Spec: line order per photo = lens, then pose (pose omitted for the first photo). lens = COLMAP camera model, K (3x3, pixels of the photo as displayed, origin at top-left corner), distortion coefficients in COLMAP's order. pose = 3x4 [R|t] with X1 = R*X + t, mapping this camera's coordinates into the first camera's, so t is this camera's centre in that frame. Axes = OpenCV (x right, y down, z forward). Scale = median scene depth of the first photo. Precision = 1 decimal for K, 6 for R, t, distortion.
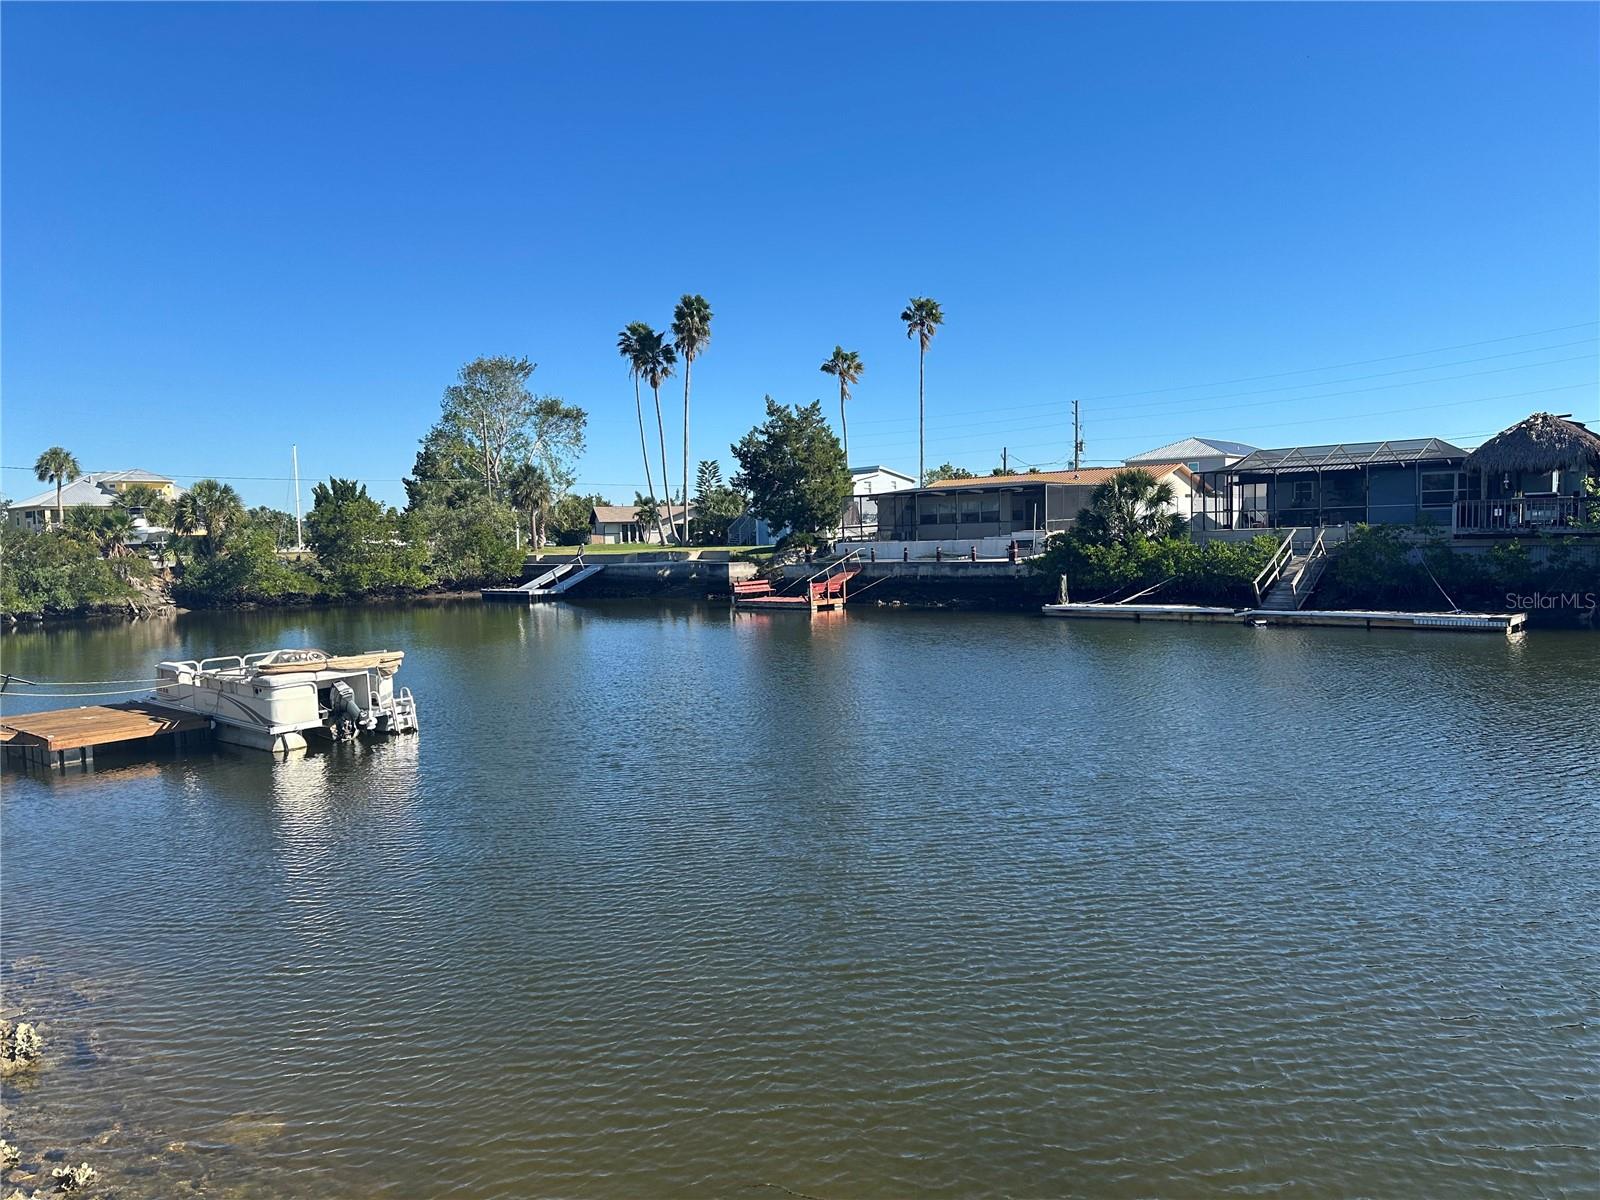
lens RADIAL K [[1123.8, 0, 819.3], [0, 1123.8, 577.9], [0, 0, 1]] dist [0.136905, -0.192427]
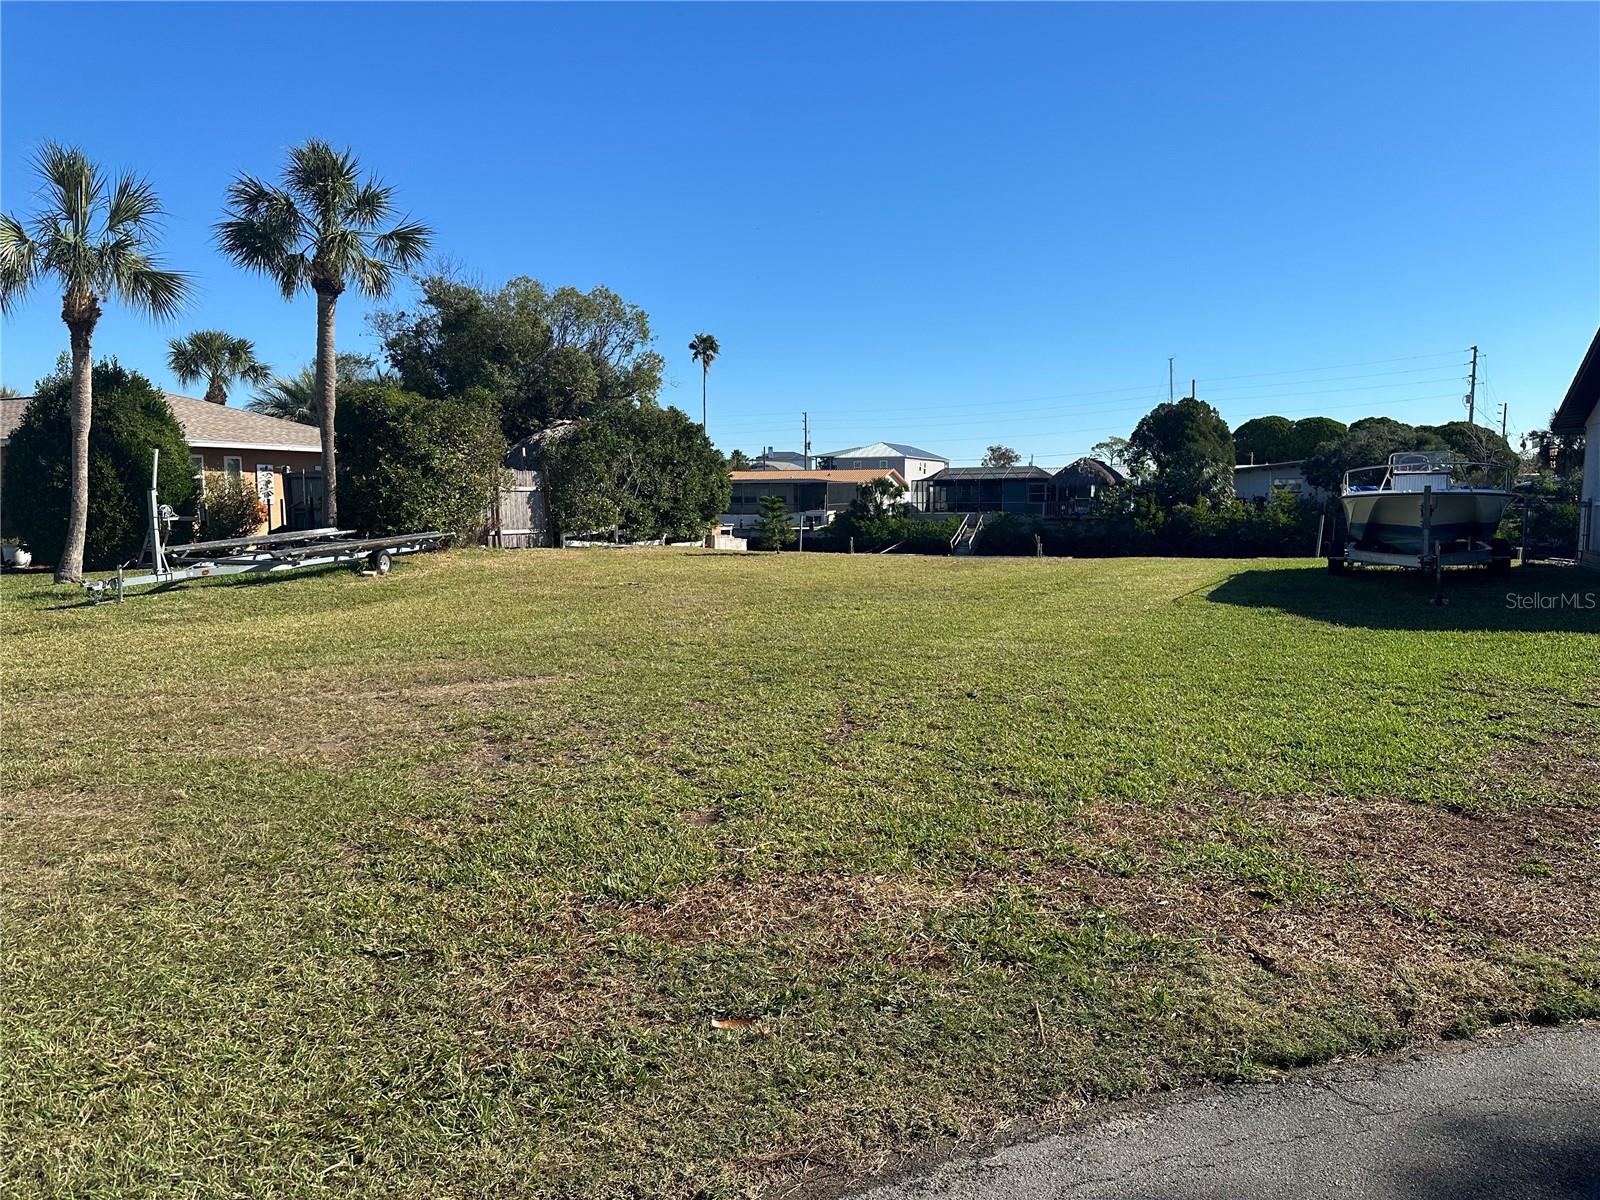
lens RADIAL K [[1119.3, 0, 803.7], [0, 1119.3, 616.6], [0, 0, 1]] dist [0.094818, -0.143629]
pose [[0.957804, -0.008724, 0.287289, -0.353293], [-0.009336, 0.998068, 0.061432, 0.014111], [-0.287270, -0.061522, 0.955872, -0.653773]]
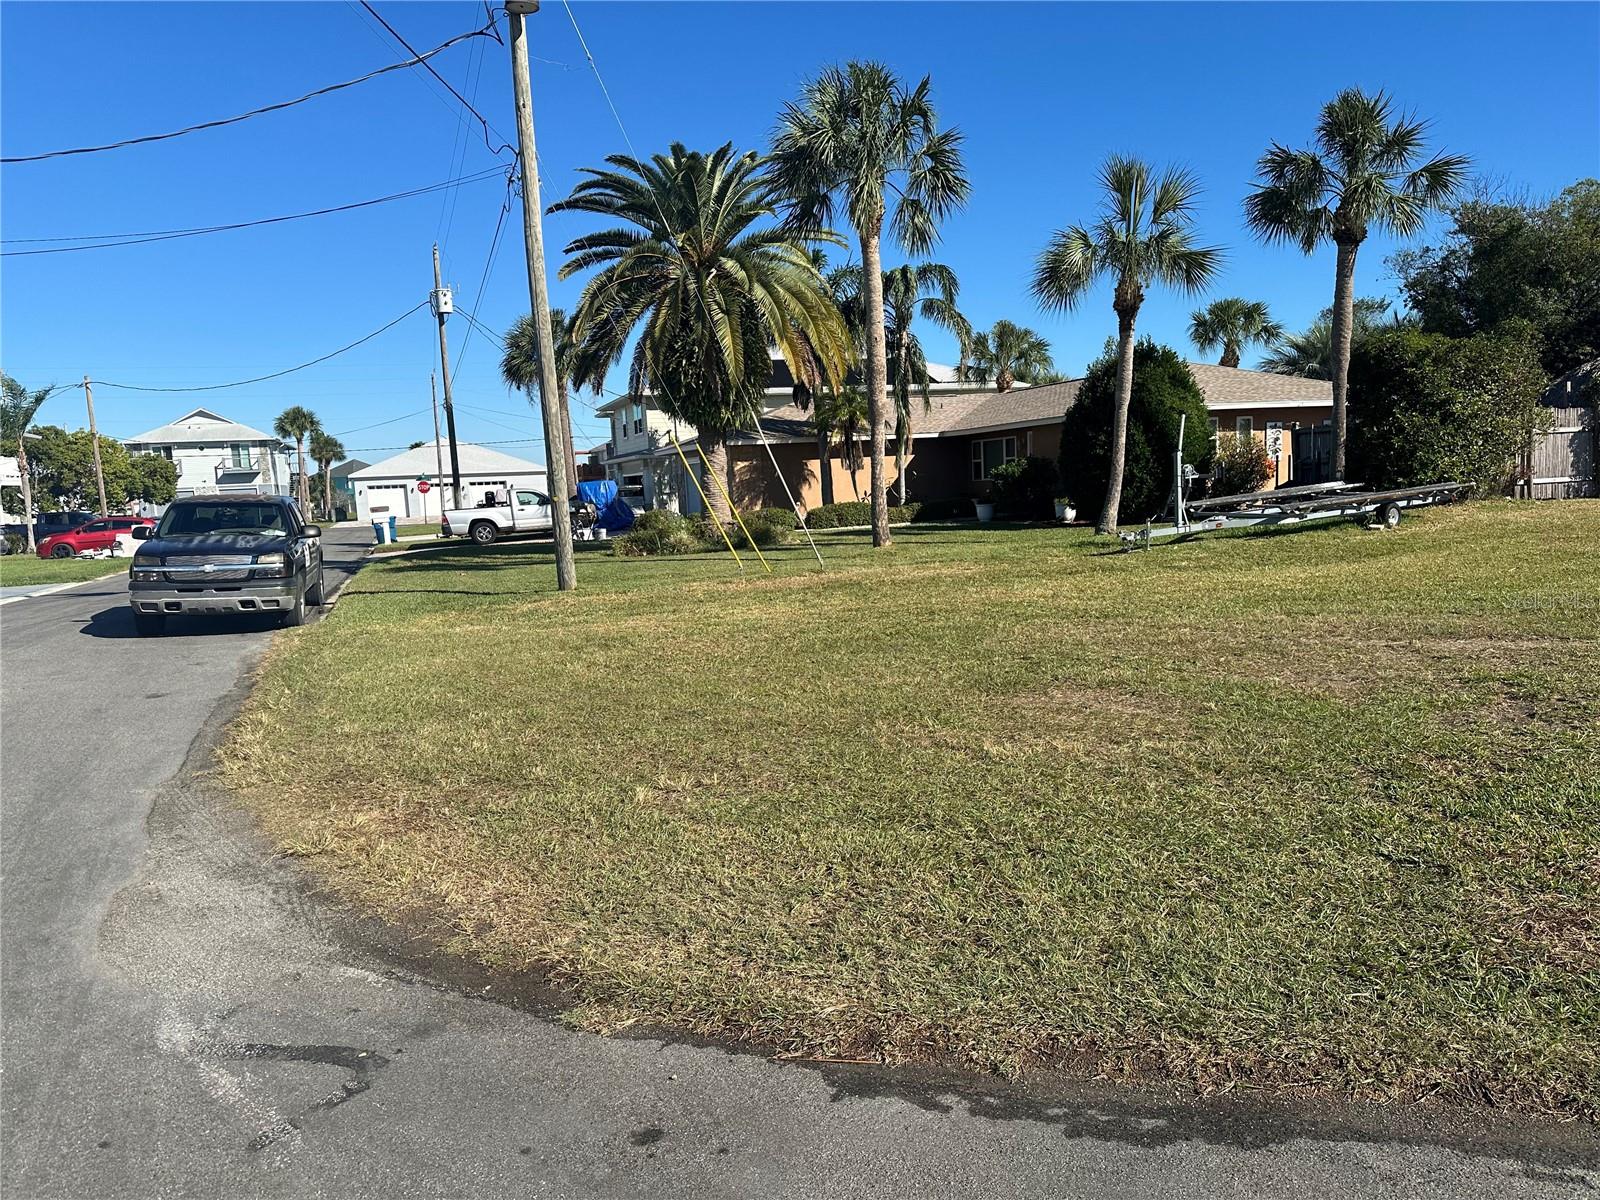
lens RADIAL K [[1128.8, 0, 761.6], [0, 1128.8, 622.8], [0, 0, 1]] dist [0.010462, -0.025875]
pose [[0.845082, 0.050527, -0.532244, -0.355599], [0.006788, 0.994430, 0.105181, 0.015640], [0.534593, -0.092500, 0.840032, -0.674197]]
